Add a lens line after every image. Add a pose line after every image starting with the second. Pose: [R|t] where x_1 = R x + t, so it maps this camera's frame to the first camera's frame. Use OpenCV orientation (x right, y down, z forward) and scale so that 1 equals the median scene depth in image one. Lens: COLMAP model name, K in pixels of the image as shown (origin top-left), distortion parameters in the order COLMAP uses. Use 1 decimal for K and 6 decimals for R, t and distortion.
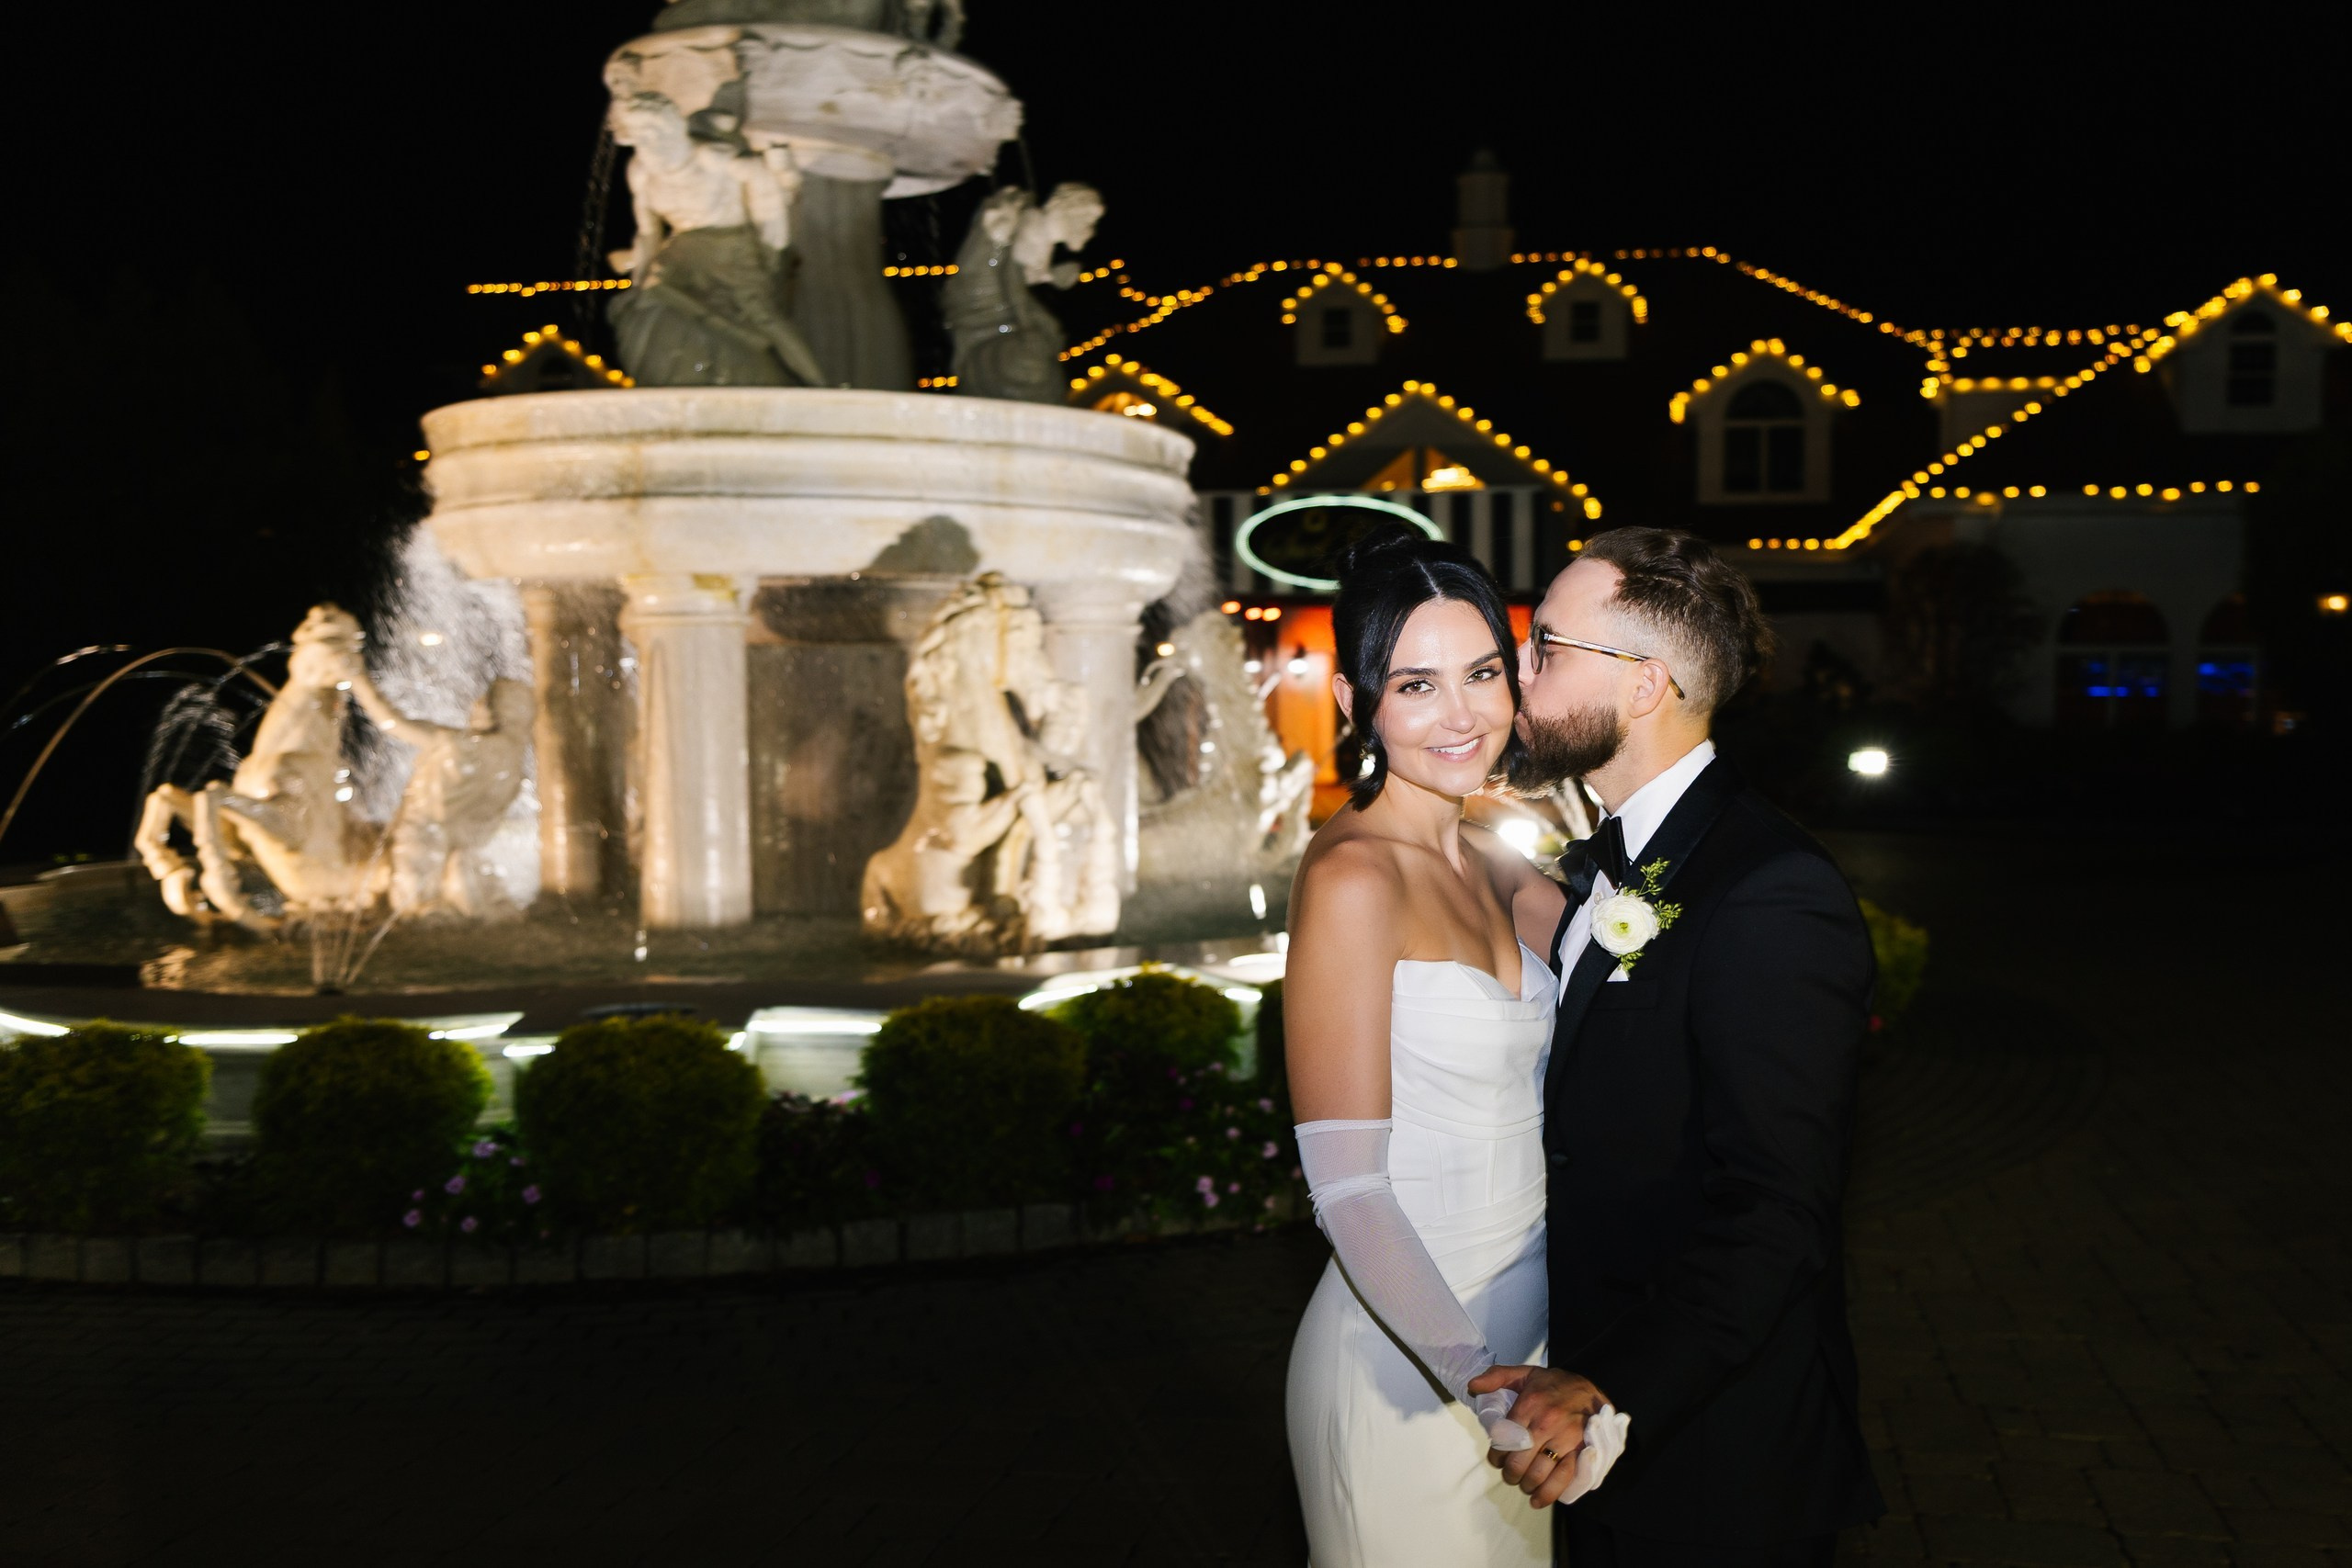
lens RADIAL K [[1989.2, 0, 1325.5], [0, 1989.2, 856.5], [0, 0, 1]] dist [0.003679, -0.031681]
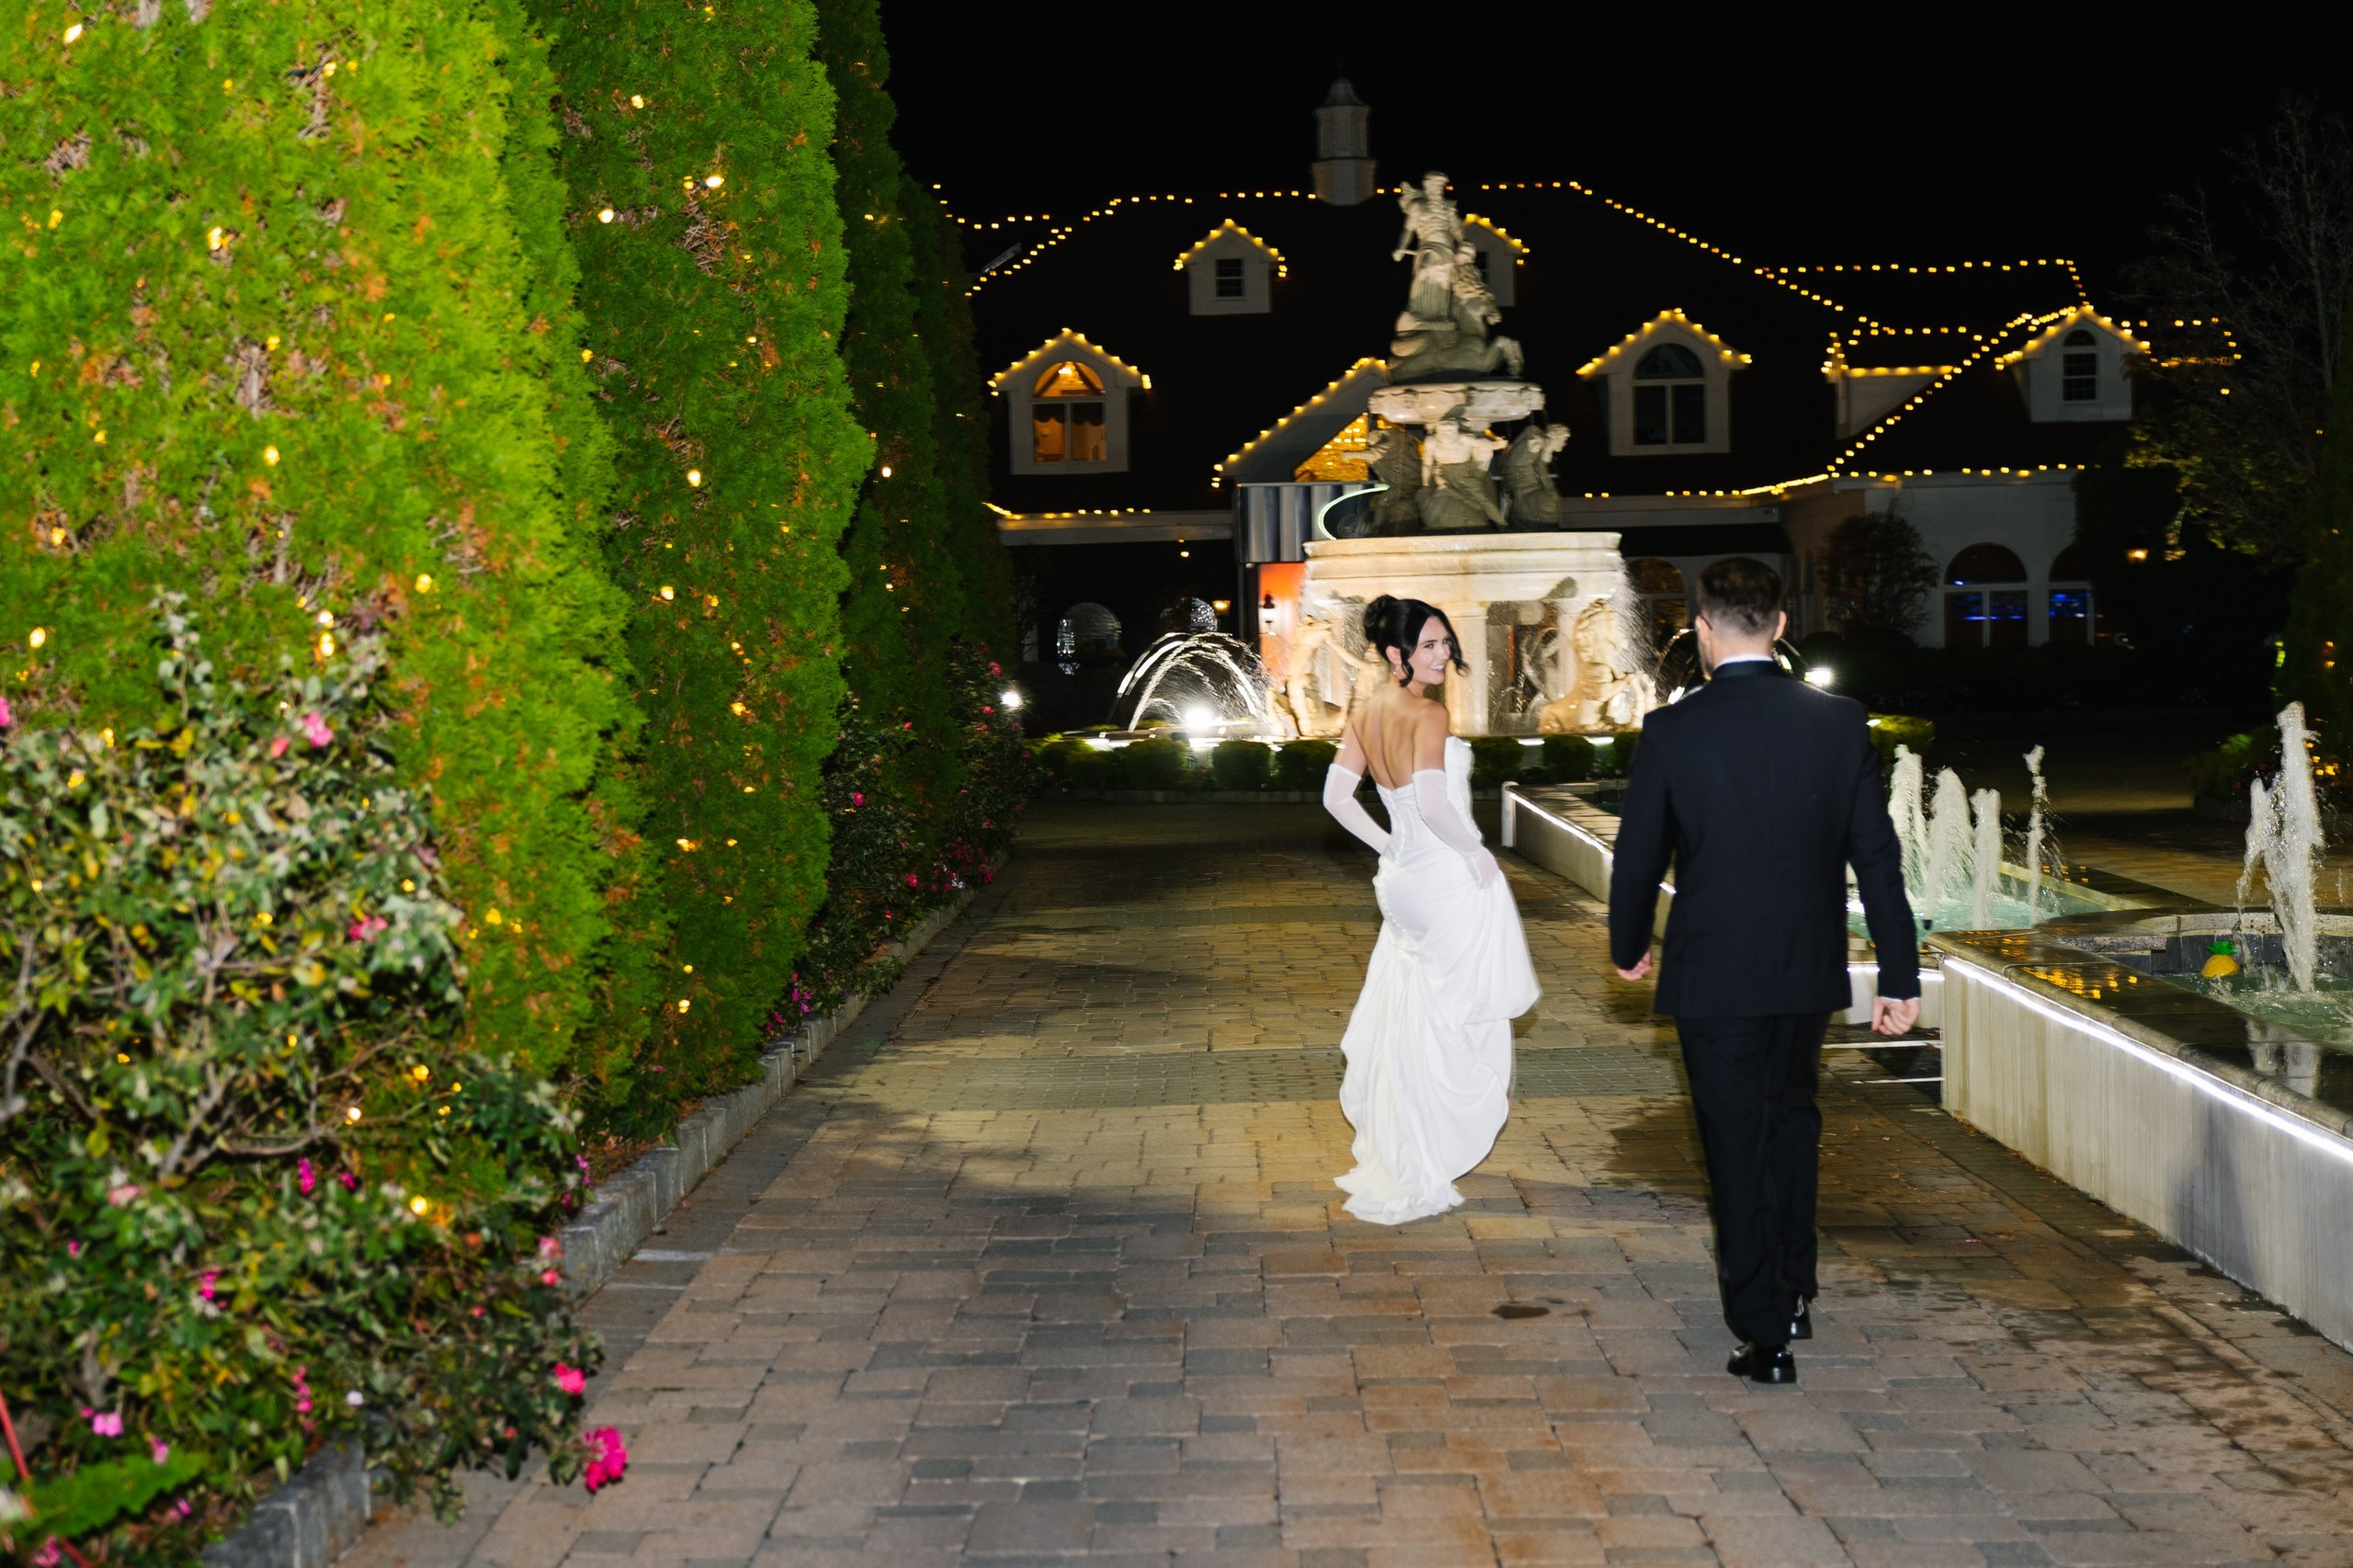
lens RADIAL K [[3374.9, 0, 1002.6], [0, 3374.9, 866.3], [0, 0, 1]] dist [-0.030509, 0.000000]
pose [[0.994831, -0.034999, 0.095323, -1.268153], [0.036190, 0.999287, -0.010801, 0.215066], [-0.094877, 0.014195, 0.995388, -3.105478]]
